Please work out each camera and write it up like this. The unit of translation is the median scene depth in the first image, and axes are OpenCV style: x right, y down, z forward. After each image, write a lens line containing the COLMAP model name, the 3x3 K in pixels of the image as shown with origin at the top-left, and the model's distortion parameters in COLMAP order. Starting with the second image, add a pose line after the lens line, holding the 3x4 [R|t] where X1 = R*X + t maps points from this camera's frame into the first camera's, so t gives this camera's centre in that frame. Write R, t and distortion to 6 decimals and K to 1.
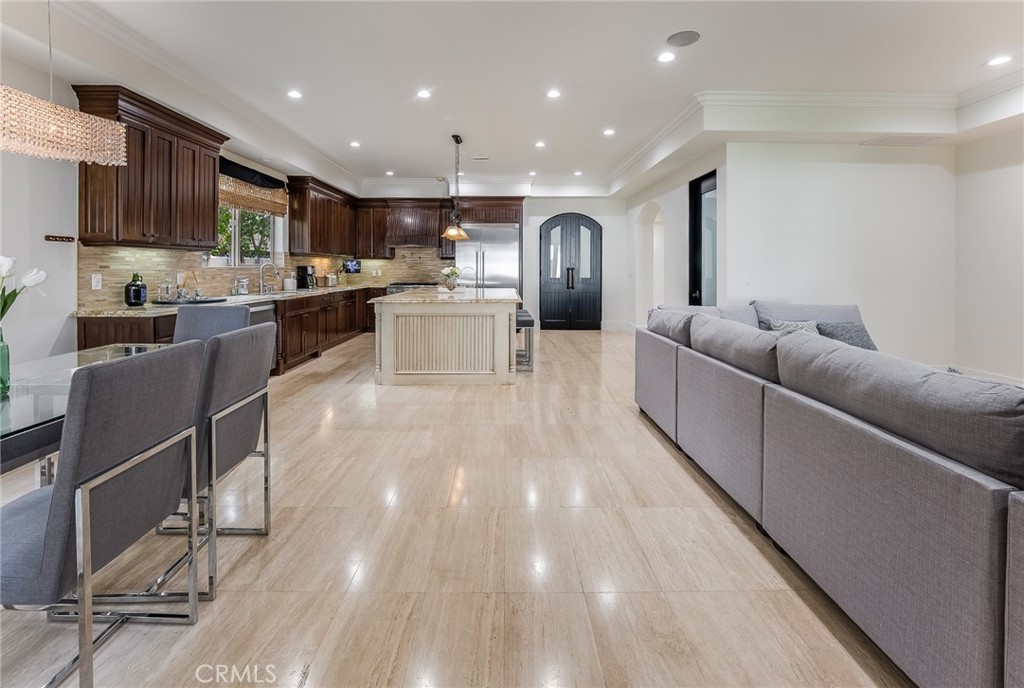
lens RADIAL K [[437.3, 0, 507.4], [0, 437.3, 271.9], [0, 0, 1]] dist [-0.022284, 0.000636]
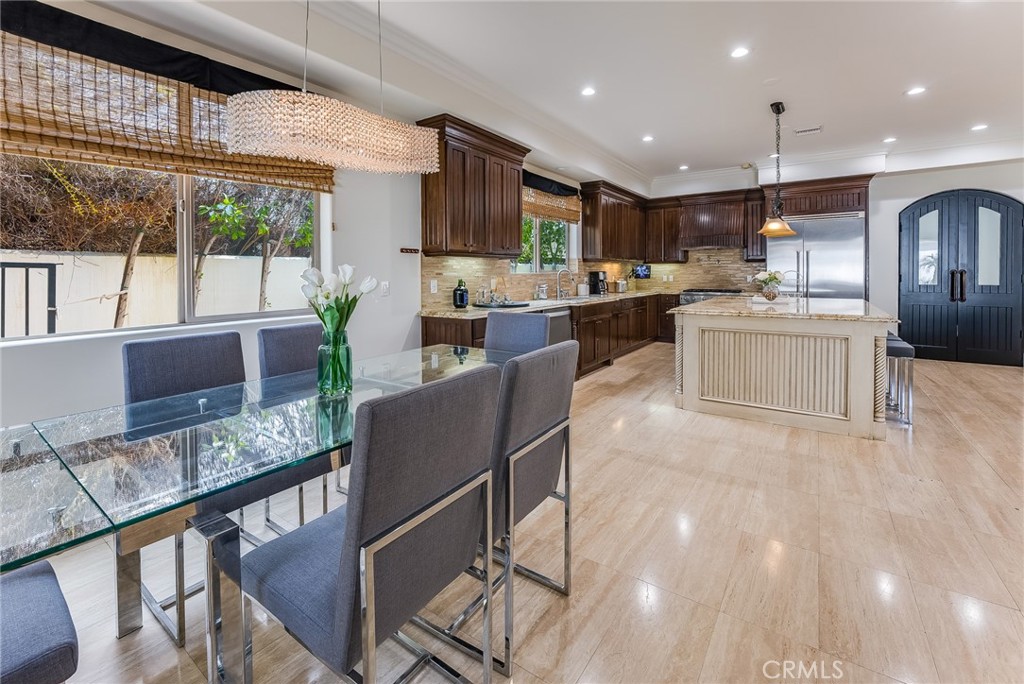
lens RADIAL K [[437.3, 0, 509.9], [0, 437.3, 276.9], [0, 0, 1]] dist [-0.022284, 0.000636]
pose [[0.812737, -0.003575, -0.582619, -0.061847], [0.003215, 0.999993, -0.001652, -0.000677], [0.582621, -0.000531, 0.812743, 0.100947]]
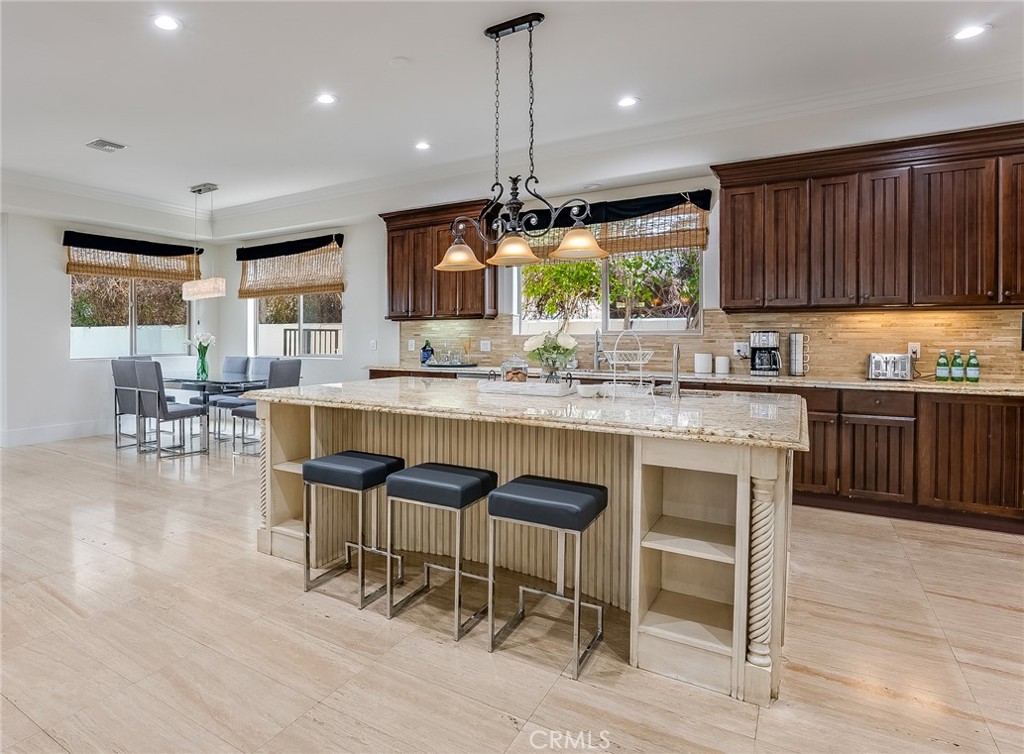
lens RADIAL K [[581.1, 0, 414.0], [0, 581.1, 336.3], [0, 0, 1]] dist [-0.017534, -0.001157]
pose [[-0.552921, -0.000622, -0.833233, 0.474892], [-0.007460, 0.999963, 0.004204, -0.010983], [0.833200, 0.008540, -0.552906, 1.457851]]
